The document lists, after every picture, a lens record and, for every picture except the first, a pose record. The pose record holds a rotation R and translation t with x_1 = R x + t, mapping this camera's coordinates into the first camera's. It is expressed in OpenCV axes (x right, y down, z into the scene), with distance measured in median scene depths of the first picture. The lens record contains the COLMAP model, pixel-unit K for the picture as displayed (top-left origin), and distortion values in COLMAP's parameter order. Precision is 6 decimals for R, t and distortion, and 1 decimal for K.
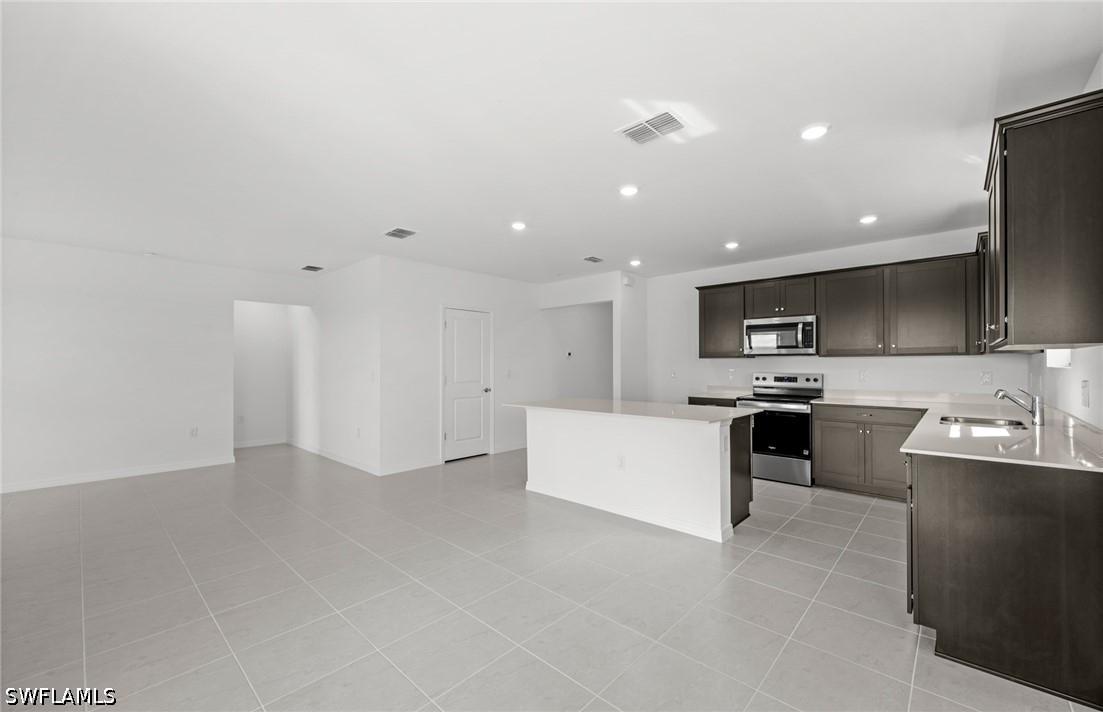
lens RADIAL K [[442.2, 0, 553.9], [0, 442.2, 366.5], [0, 0, 1]] dist [-0.000984, 0.000606]
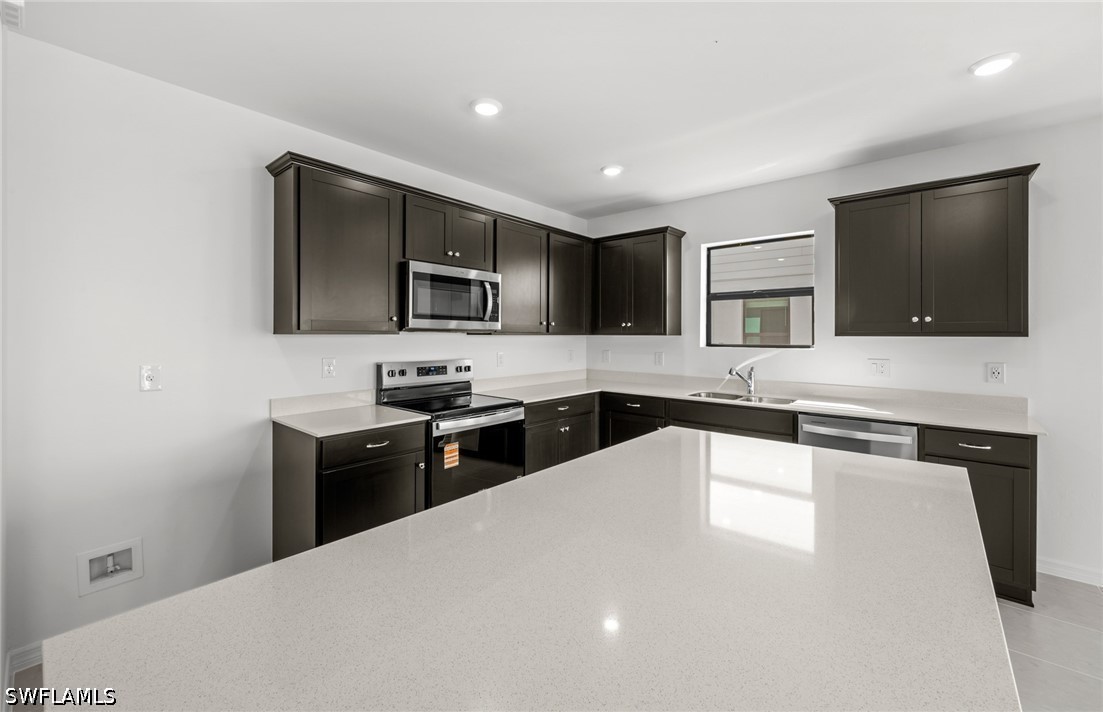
lens RADIAL K [[442.2, 0, 555.1], [0, 442.2, 337.0], [0, 0, 1]] dist [-0.000984, 0.000606]
pose [[-0.033240, 0.000137, 0.999447, -0.086618], [0.002602, 0.999997, -0.000050, -0.017023], [-0.999444, 0.002599, -0.033240, 0.867947]]
